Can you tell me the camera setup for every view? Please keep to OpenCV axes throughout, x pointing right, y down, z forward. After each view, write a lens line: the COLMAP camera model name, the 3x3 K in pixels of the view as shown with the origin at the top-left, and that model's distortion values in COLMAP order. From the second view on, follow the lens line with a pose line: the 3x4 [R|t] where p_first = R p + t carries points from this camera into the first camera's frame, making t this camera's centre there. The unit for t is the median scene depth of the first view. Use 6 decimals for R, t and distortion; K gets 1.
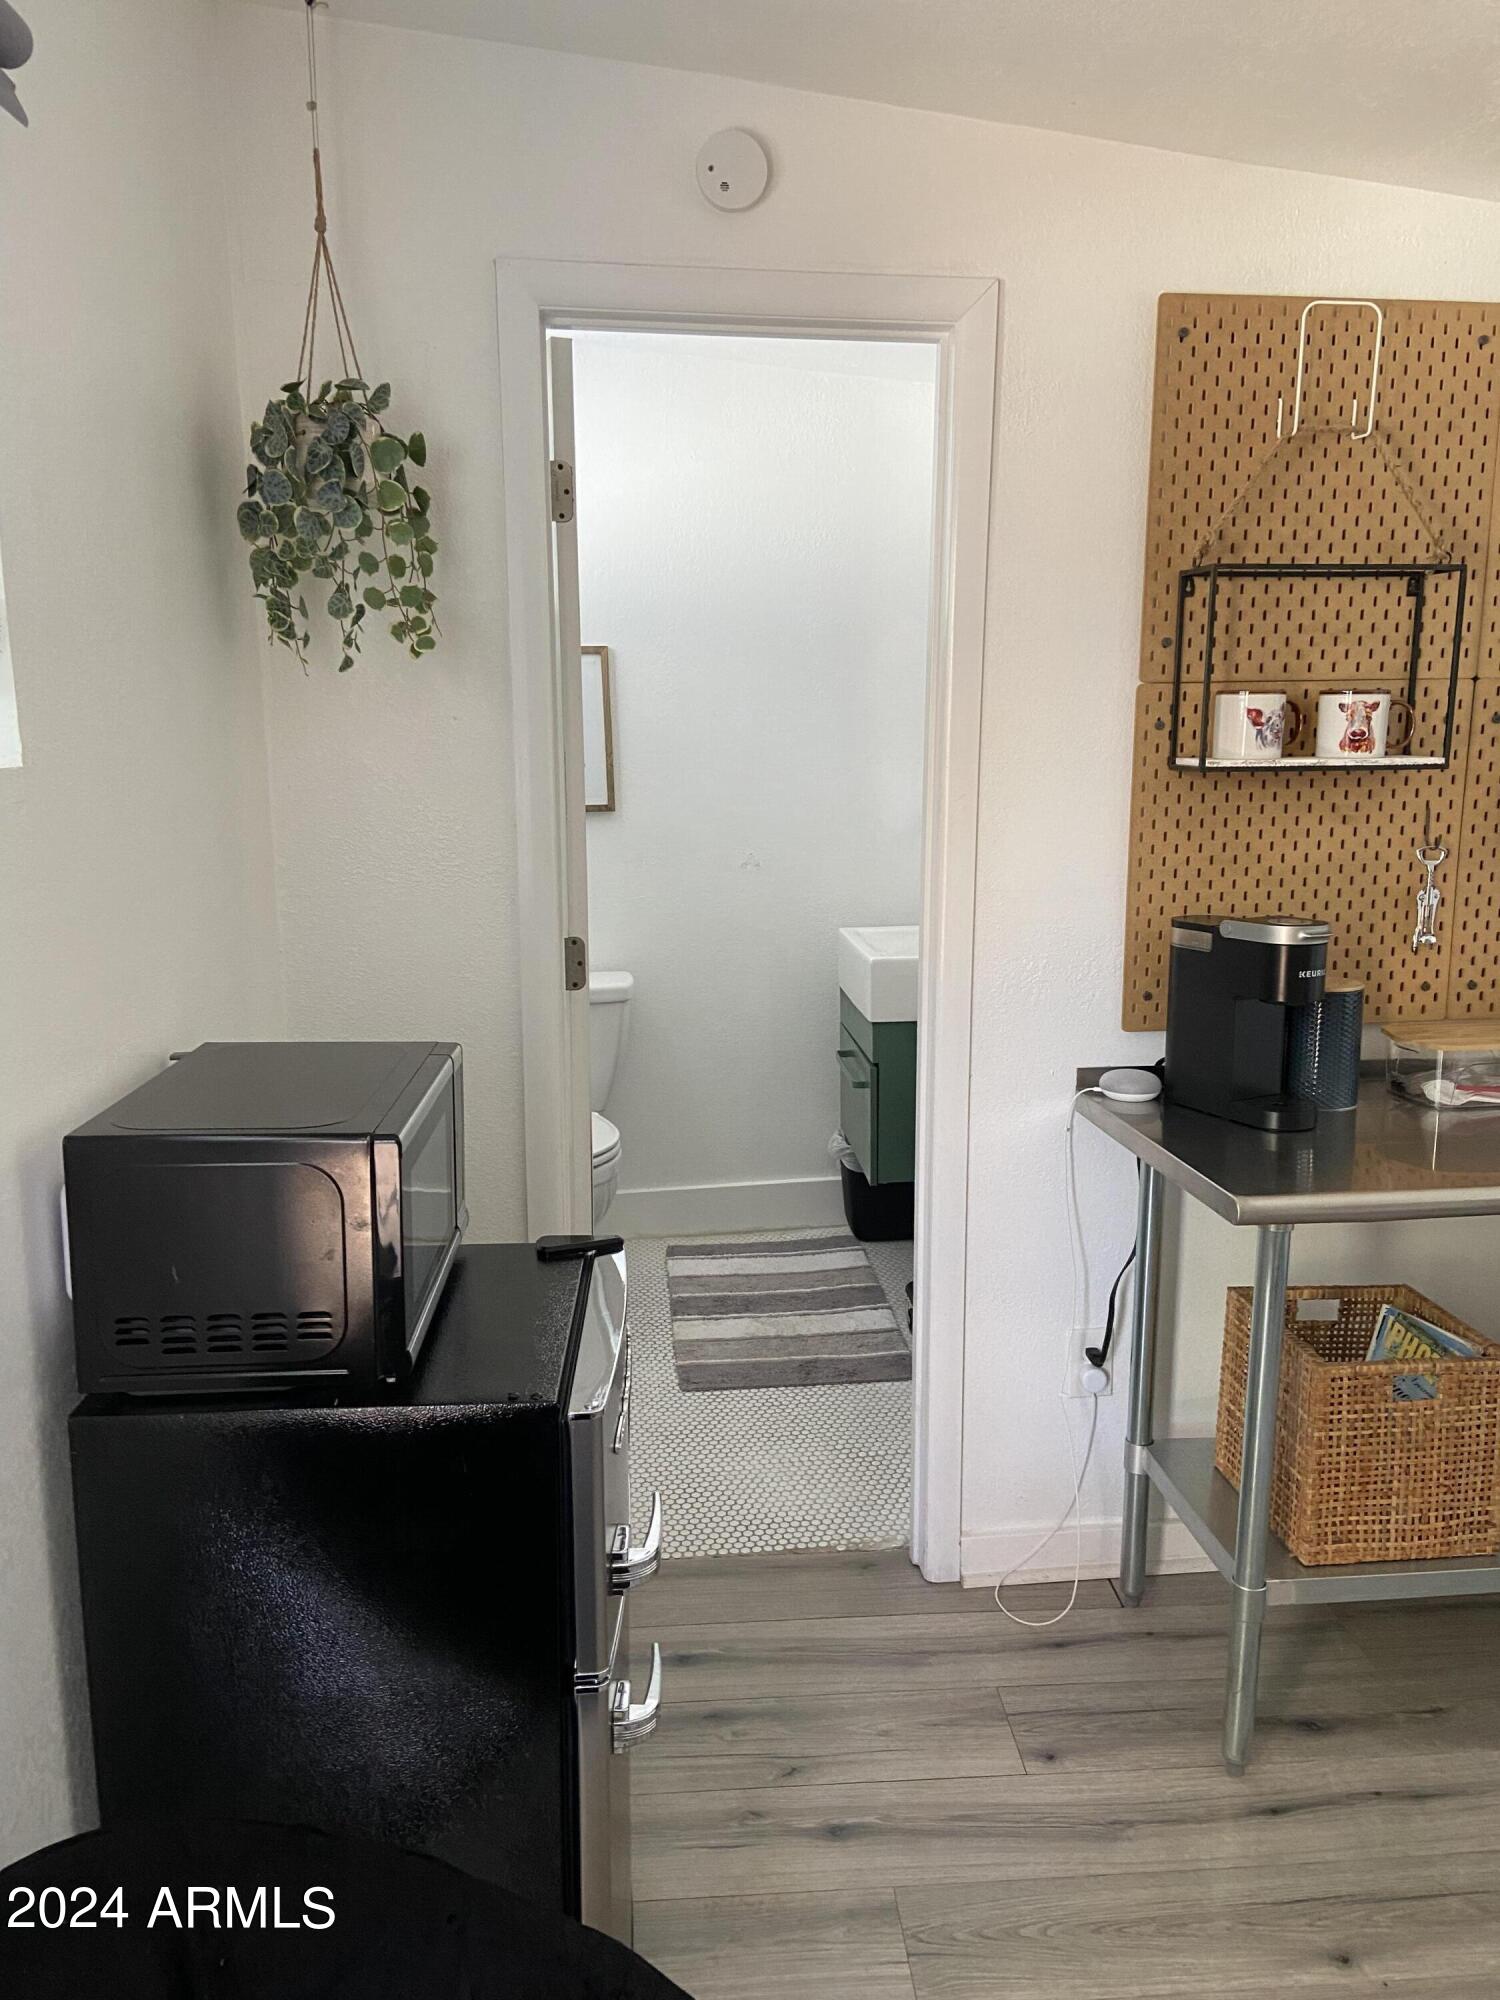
lens RADIAL K [[1504.8, 0, 752.9], [0, 1504.8, 1005.3], [0, 0, 1]] dist [0.127700, -0.164445]
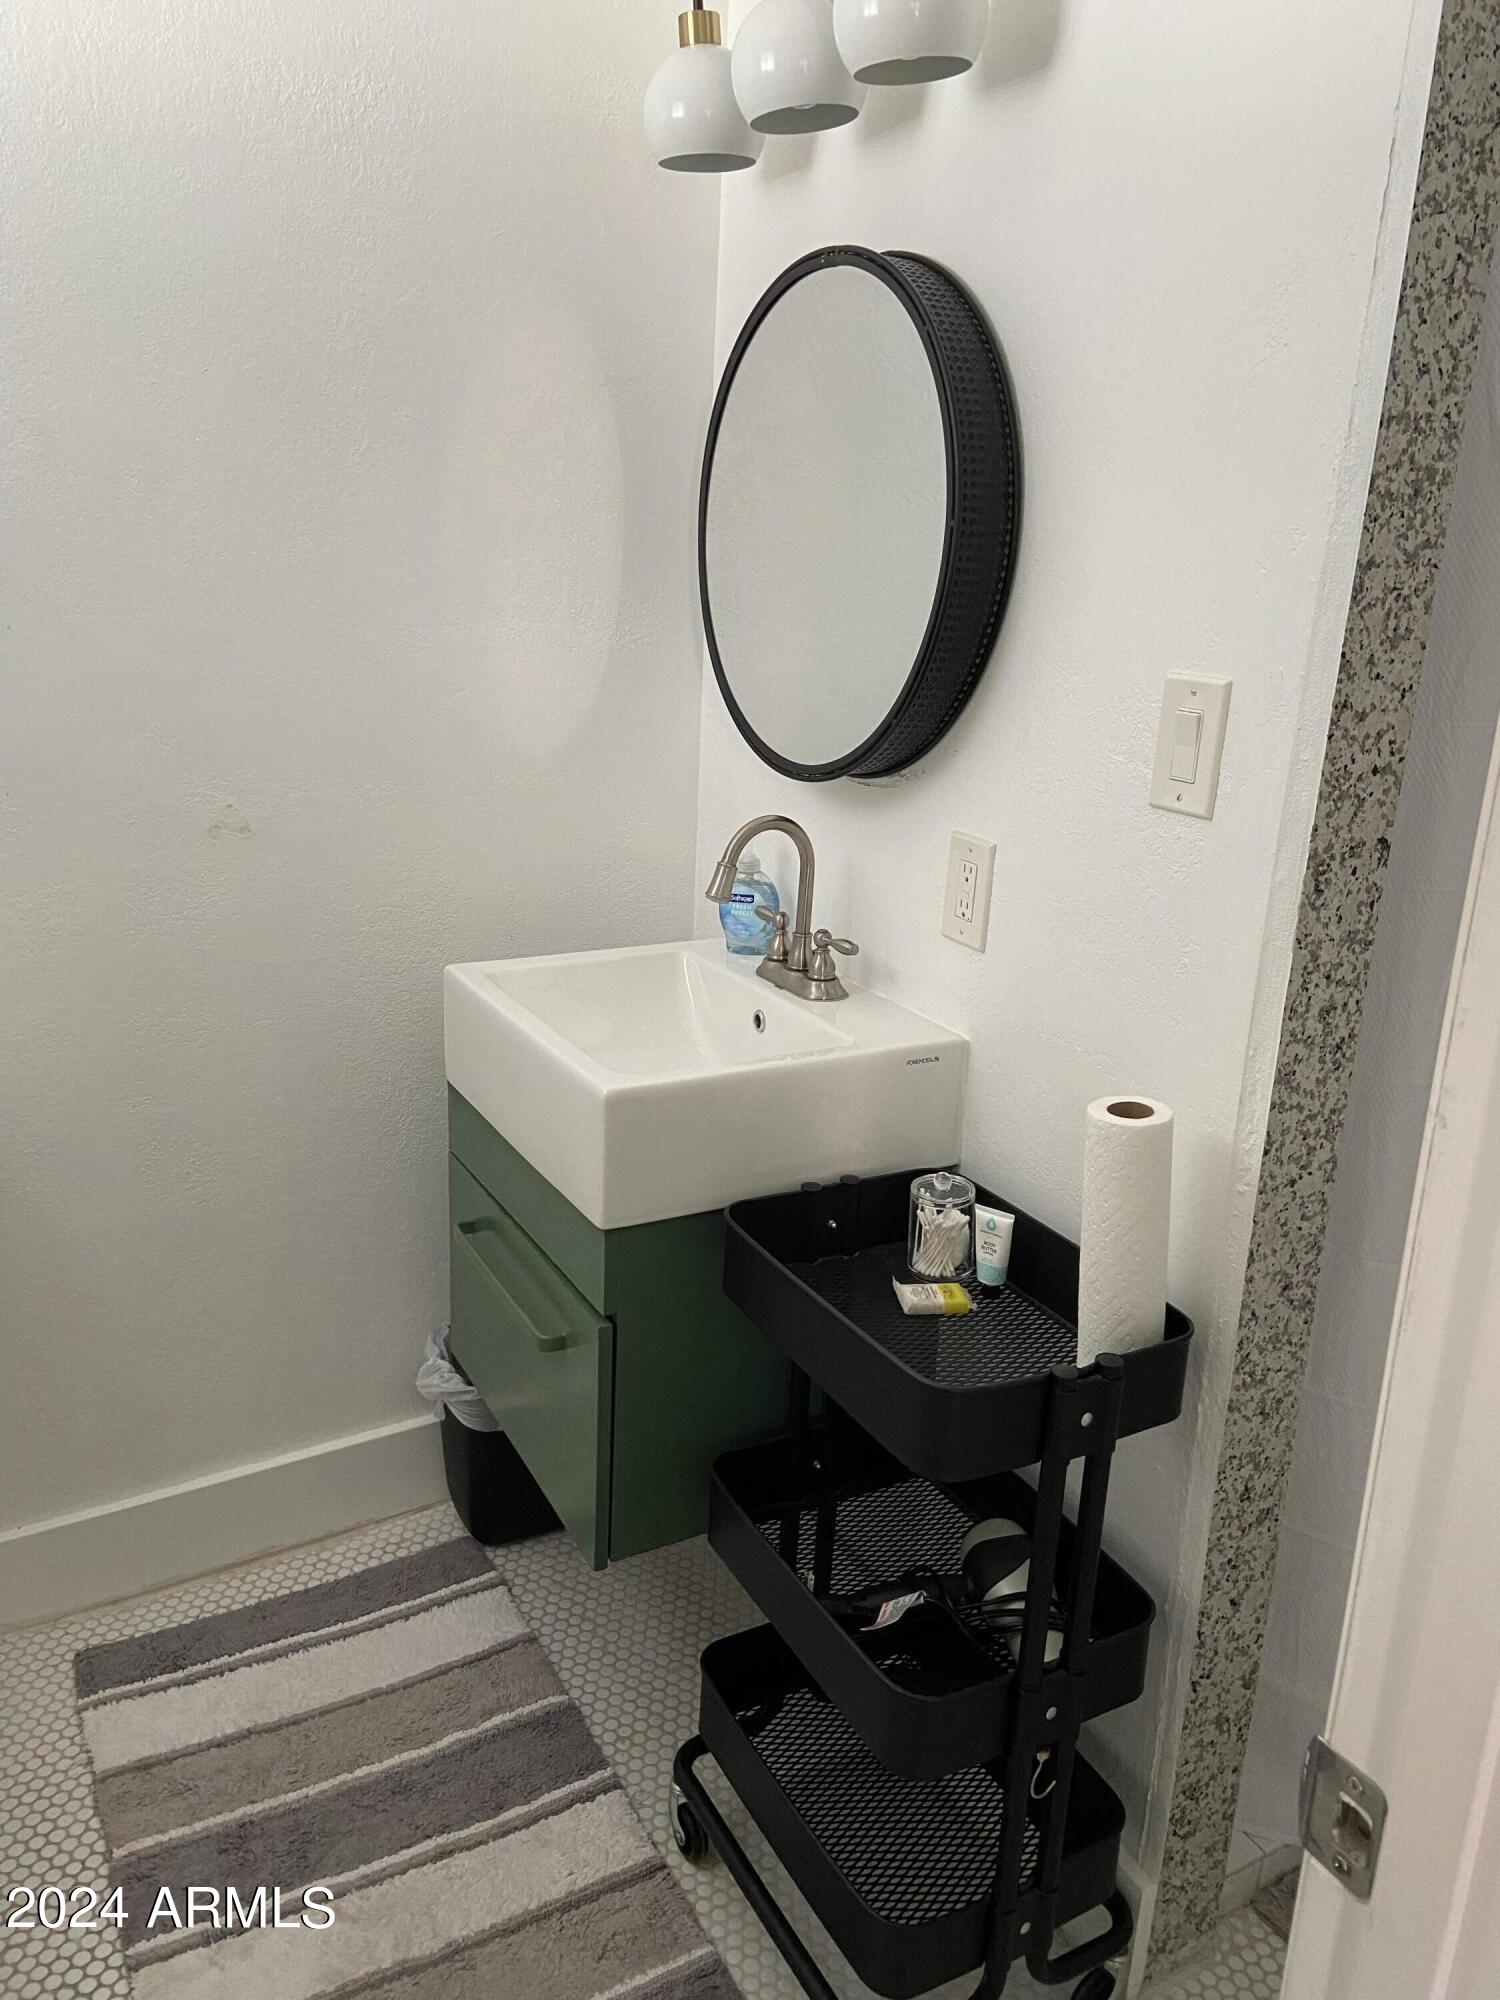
lens RADIAL K [[1504.8, 0, 752.9], [0, 1504.8, 1005.3], [0, 0, 1]] dist [0.127700, -0.164445]
pose [[0.912423, -0.062909, 0.404383, -0.037706], [0.020292, 0.993854, 0.108826, -0.069855], [-0.408744, -0.091089, 0.908092, 0.421665]]
